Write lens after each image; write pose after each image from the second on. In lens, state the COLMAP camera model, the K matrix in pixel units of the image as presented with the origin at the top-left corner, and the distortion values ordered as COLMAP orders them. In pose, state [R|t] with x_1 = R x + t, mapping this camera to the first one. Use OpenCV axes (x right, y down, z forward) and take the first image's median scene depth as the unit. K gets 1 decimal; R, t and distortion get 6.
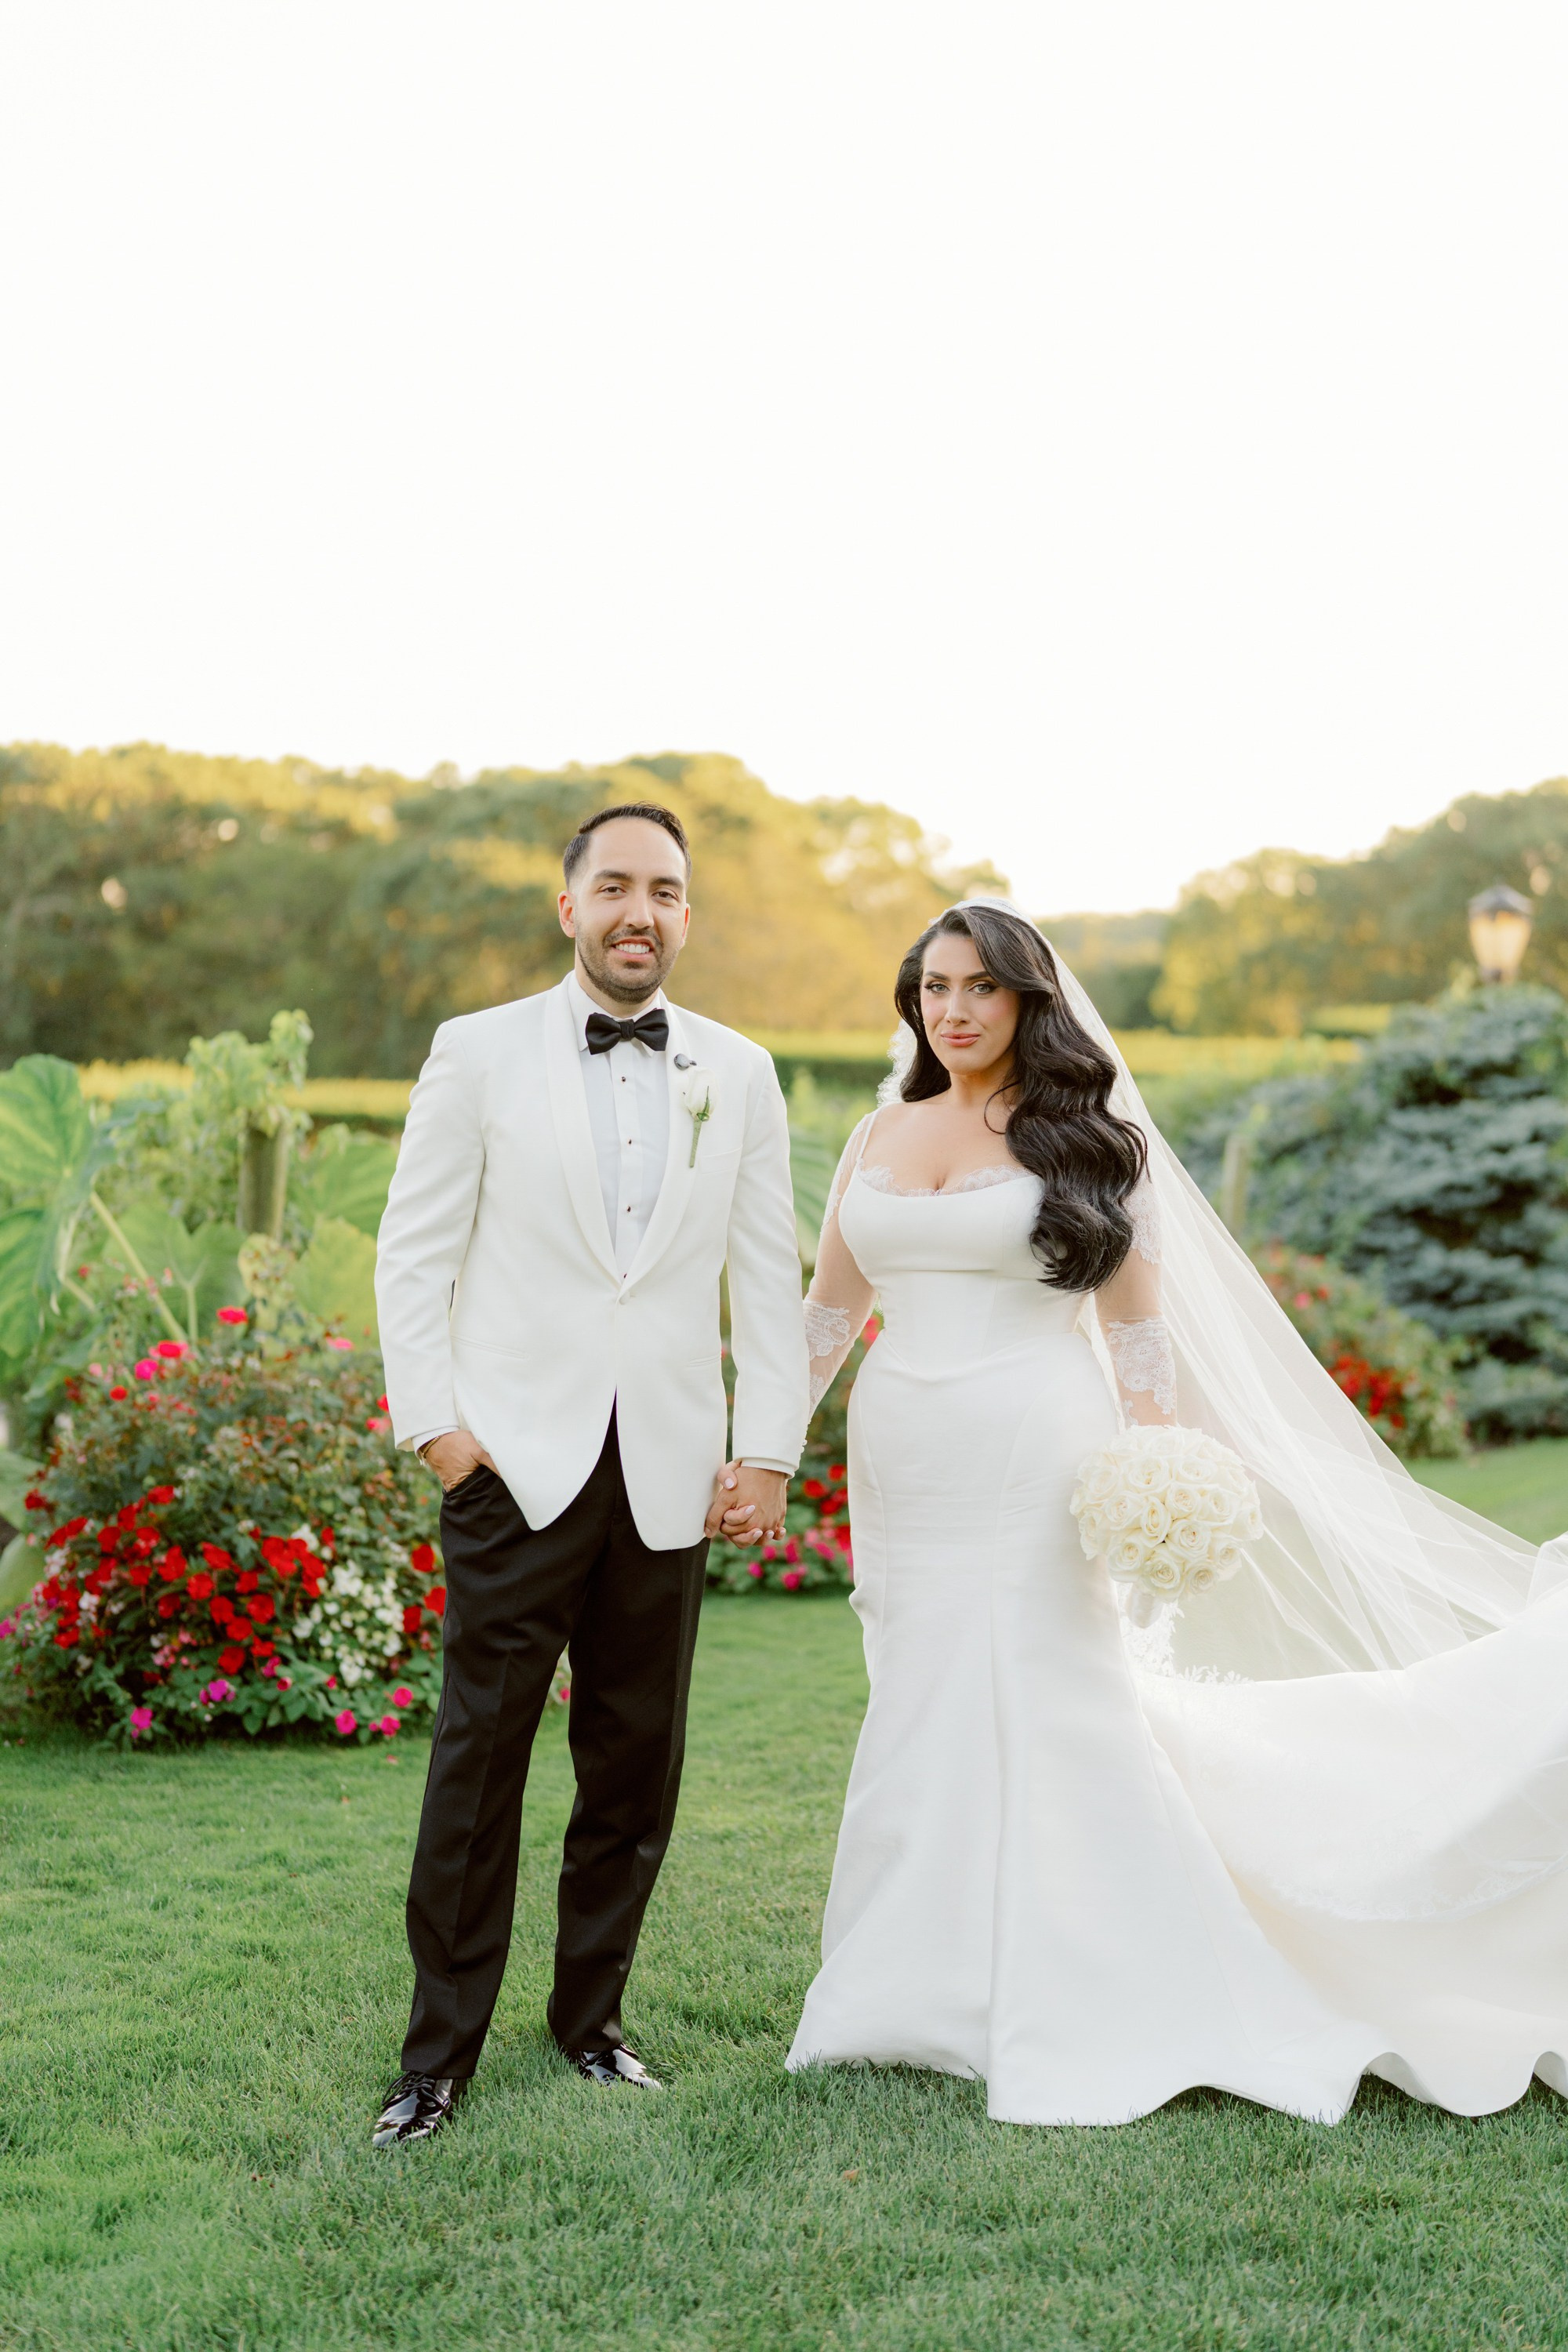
lens RADIAL K [[3389.1, 0, 751.5], [0, 3389.1, 1135.2], [0, 0, 1]] dist [0.000846, 0.091828]
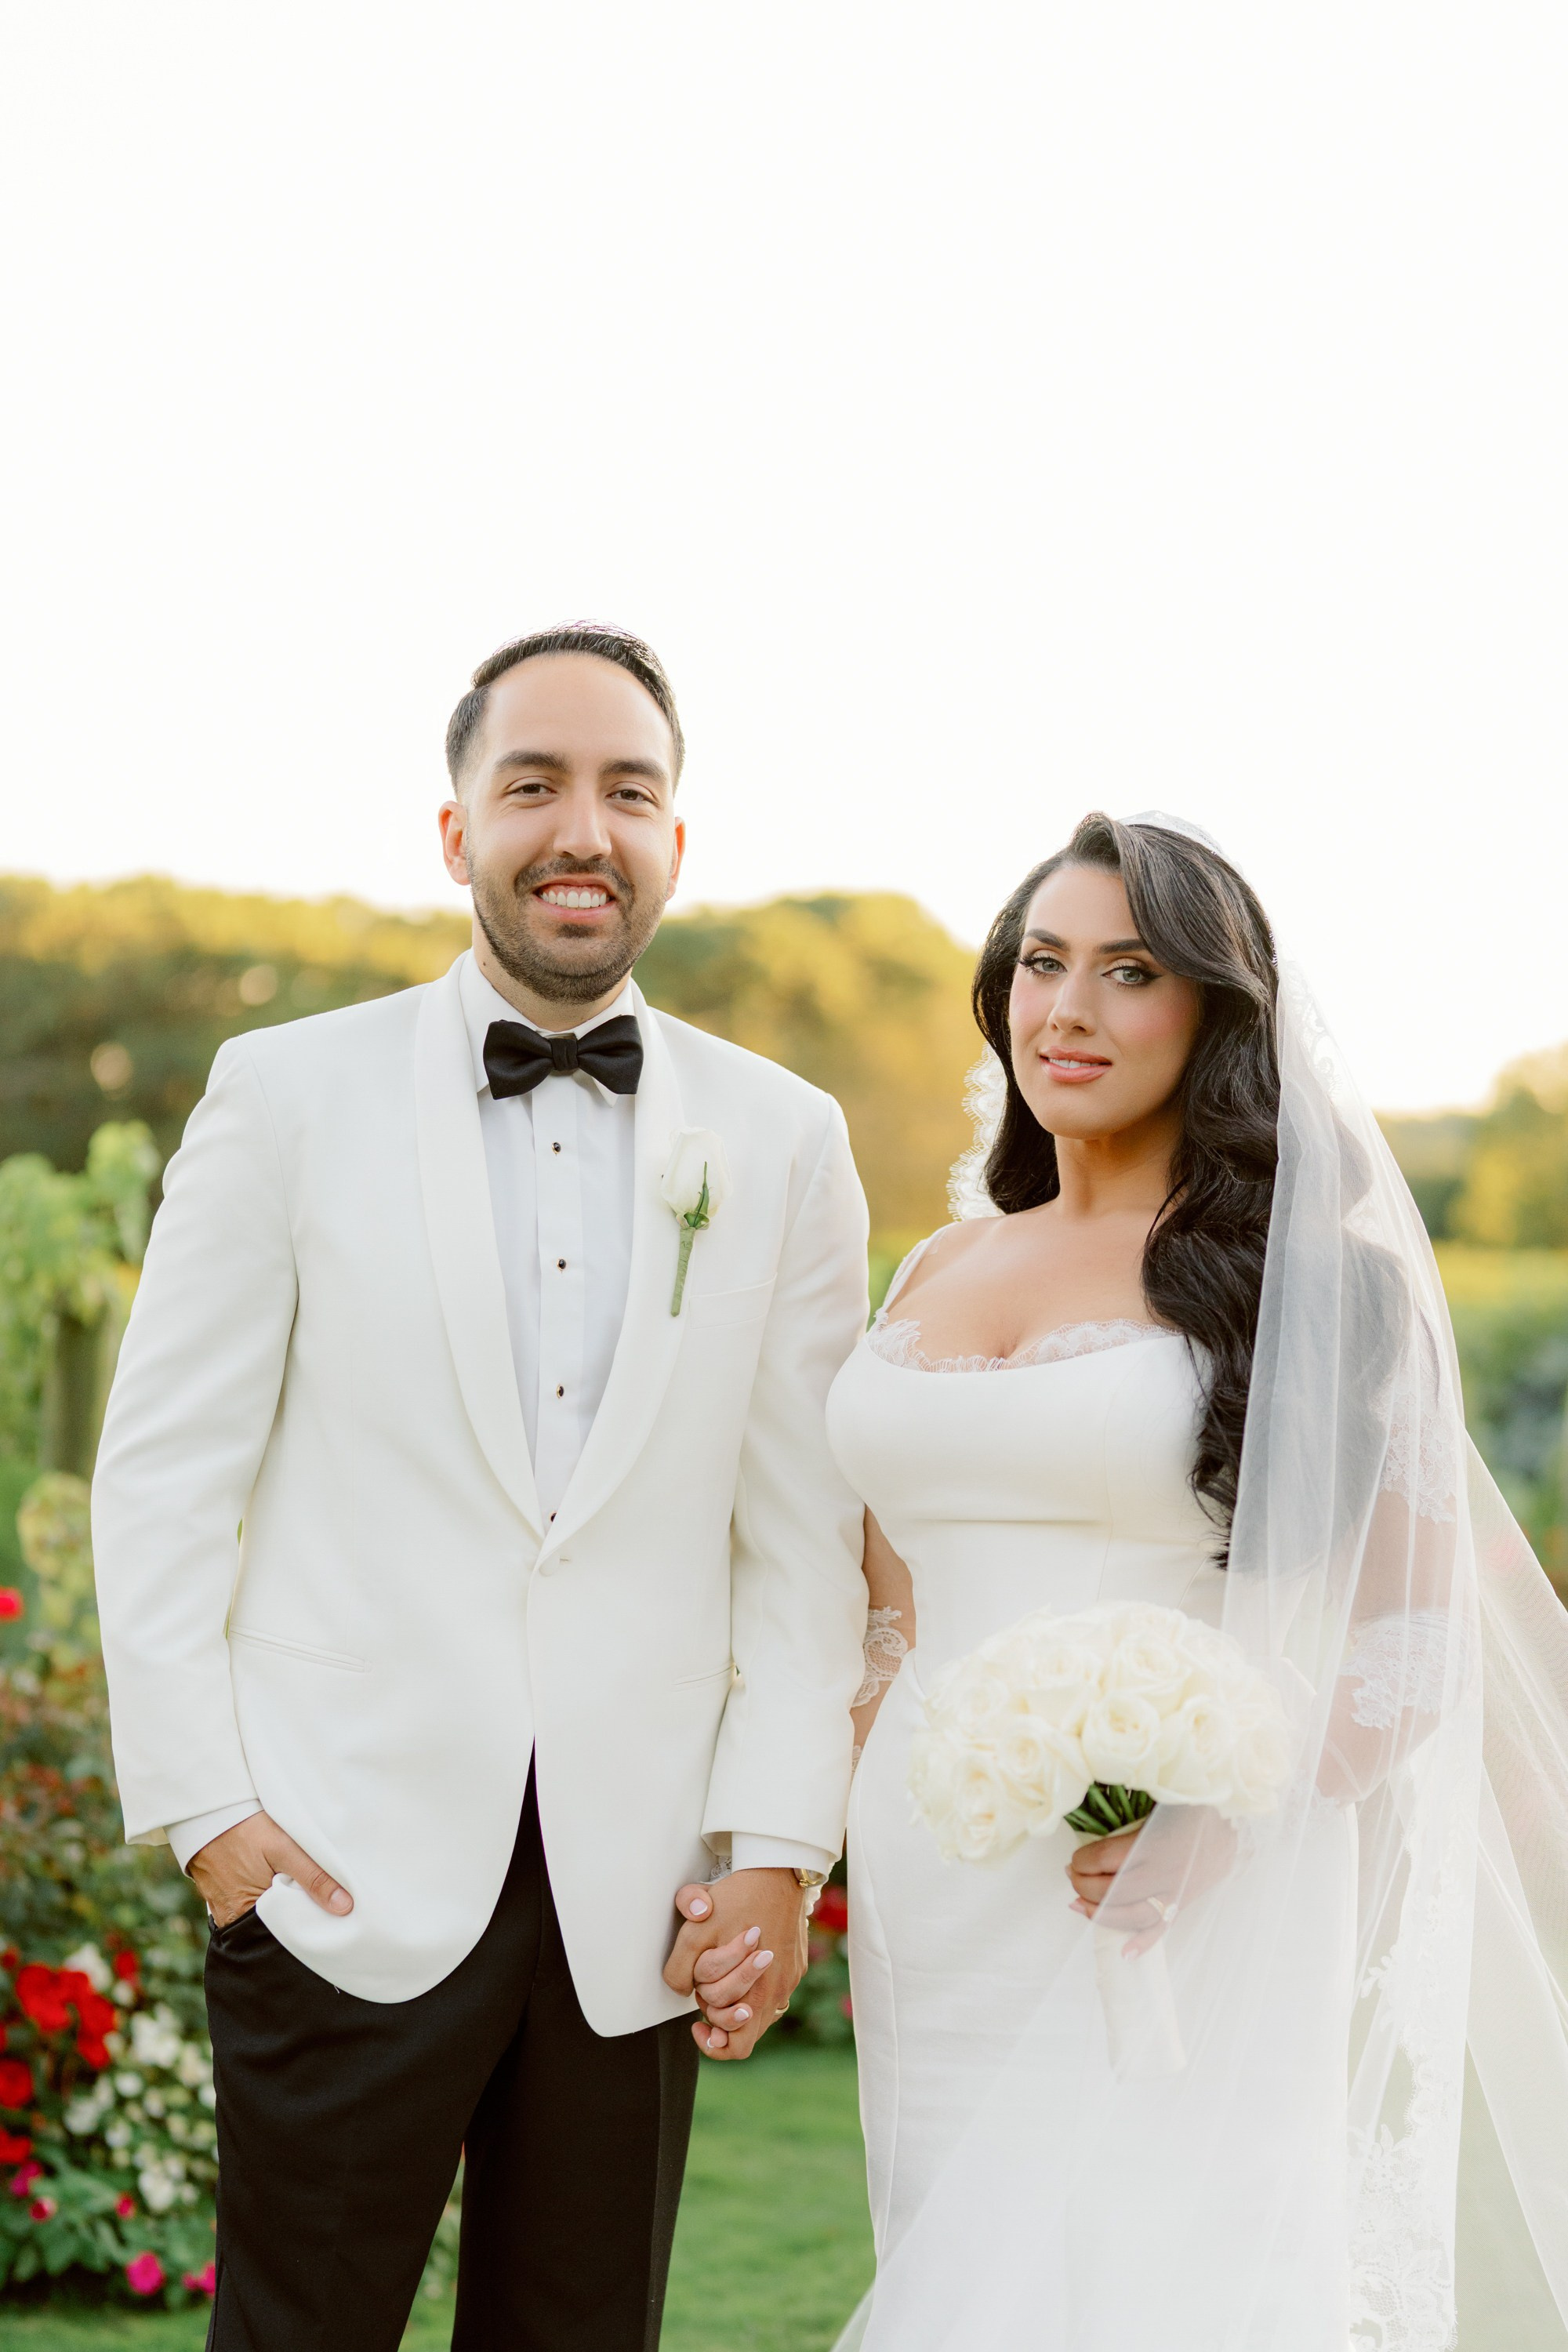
lens RADIAL K [[4071.5, 0, 784.0], [0, 4071.5, 1176.0], [0, 0, 1]] dist [-0.051711, -0.180640]
pose [[0.999034, 0.005647, -0.043591, 0.025183], [-0.008079, 0.998409, -0.055812, 0.015544], [0.043206, 0.056110, 0.997489, 0.263869]]
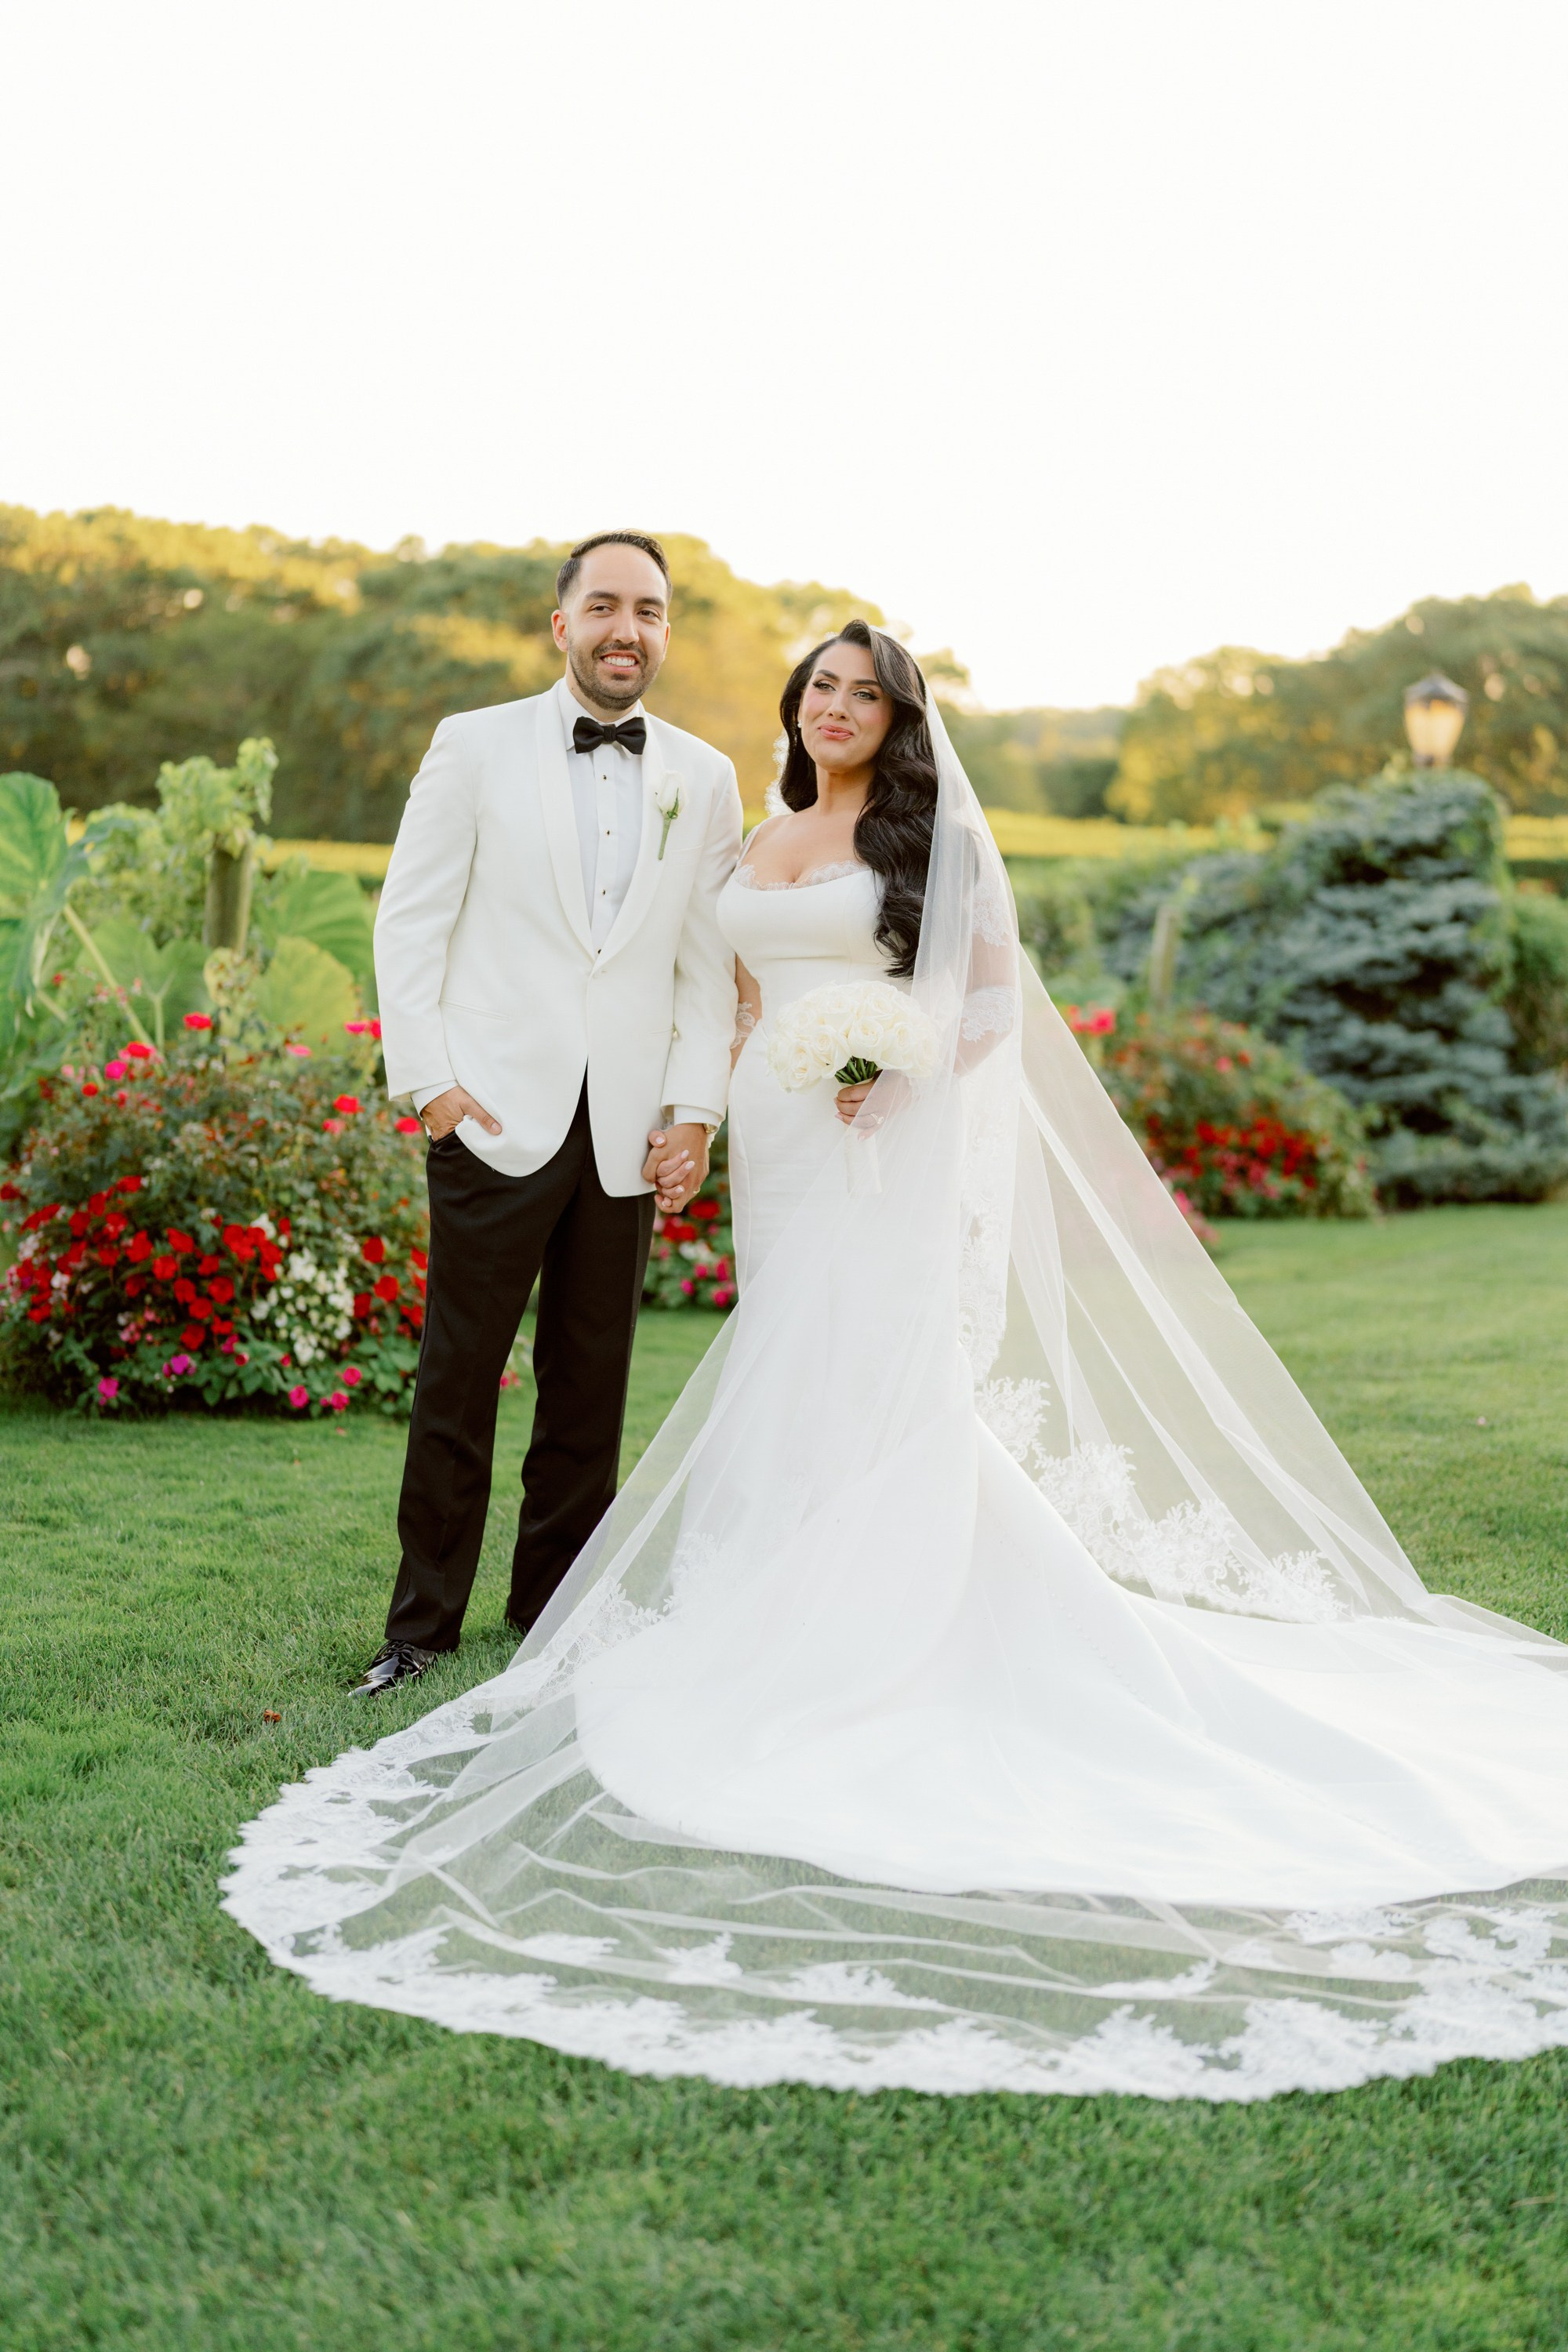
lens RADIAL K [[3417.1, 0, 757.3], [0, 3417.1, 1176.6], [0, 0, 1]] dist [-0.000187, 0.016392]
pose [[0.999565, 0.025788, 0.014325, 0.008296], [-0.026701, 0.997350, 0.067678, 0.025708], [-0.012542, -0.068031, 0.997604, -0.077064]]
